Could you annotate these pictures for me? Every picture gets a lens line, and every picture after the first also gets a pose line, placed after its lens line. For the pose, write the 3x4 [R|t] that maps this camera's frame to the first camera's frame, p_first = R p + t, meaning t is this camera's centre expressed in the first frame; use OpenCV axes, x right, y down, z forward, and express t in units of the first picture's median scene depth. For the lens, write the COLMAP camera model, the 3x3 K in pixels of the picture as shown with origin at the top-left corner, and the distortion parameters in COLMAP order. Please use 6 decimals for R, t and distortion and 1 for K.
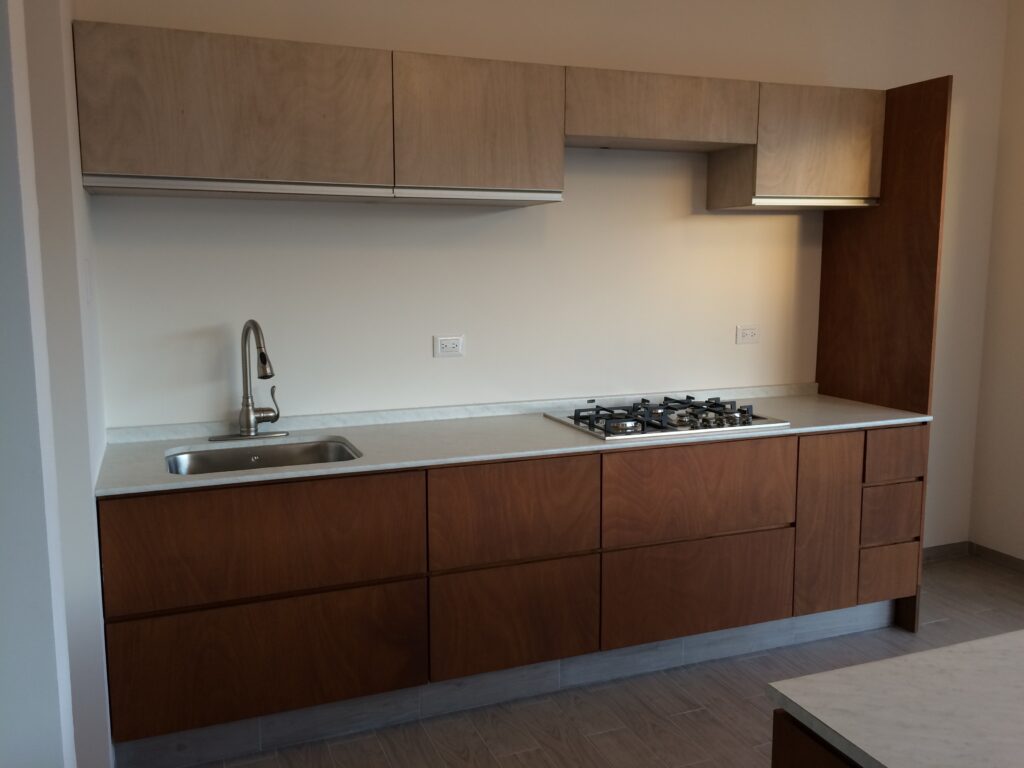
lens RADIAL K [[880.2, 0, 509.1], [0, 880.2, 383.0], [0, 0, 1]] dist [0.053565, -0.071487]
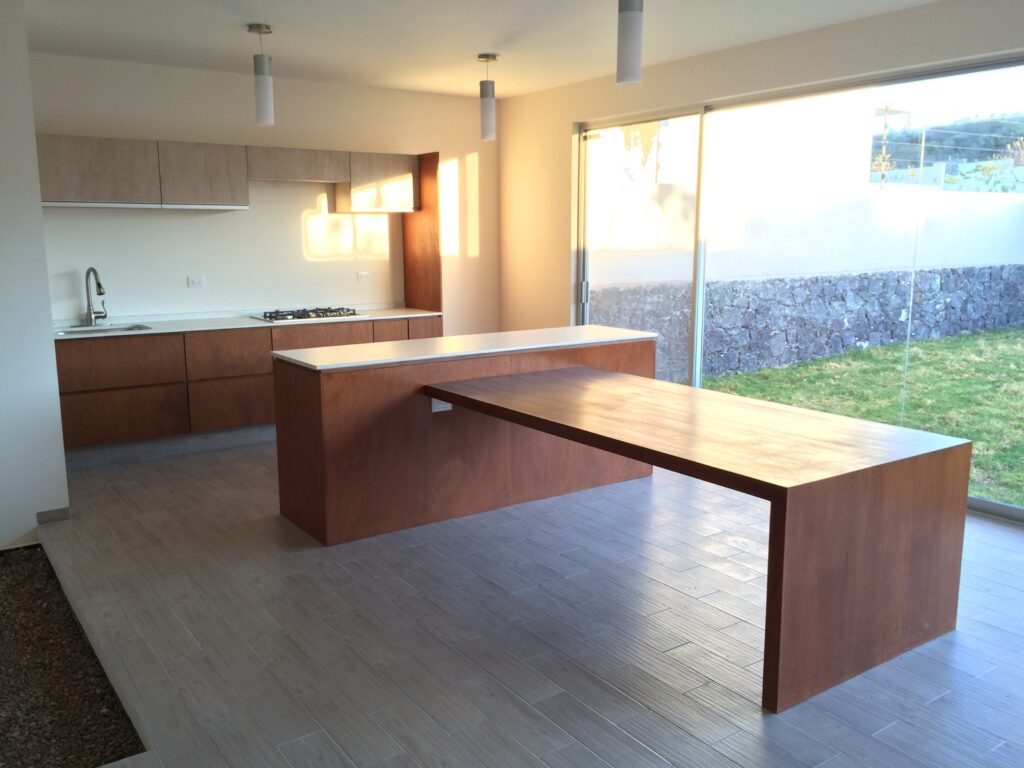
lens RADIAL K [[880.2, 0, 519.7], [0, 880.2, 384.2], [0, 0, 1]] dist [0.053565, -0.071487]
pose [[0.972441, -0.040988, 0.229519, 0.188899], [0.033741, 0.998803, 0.035411, 0.156647], [-0.230696, -0.026691, 0.972660, -1.216497]]
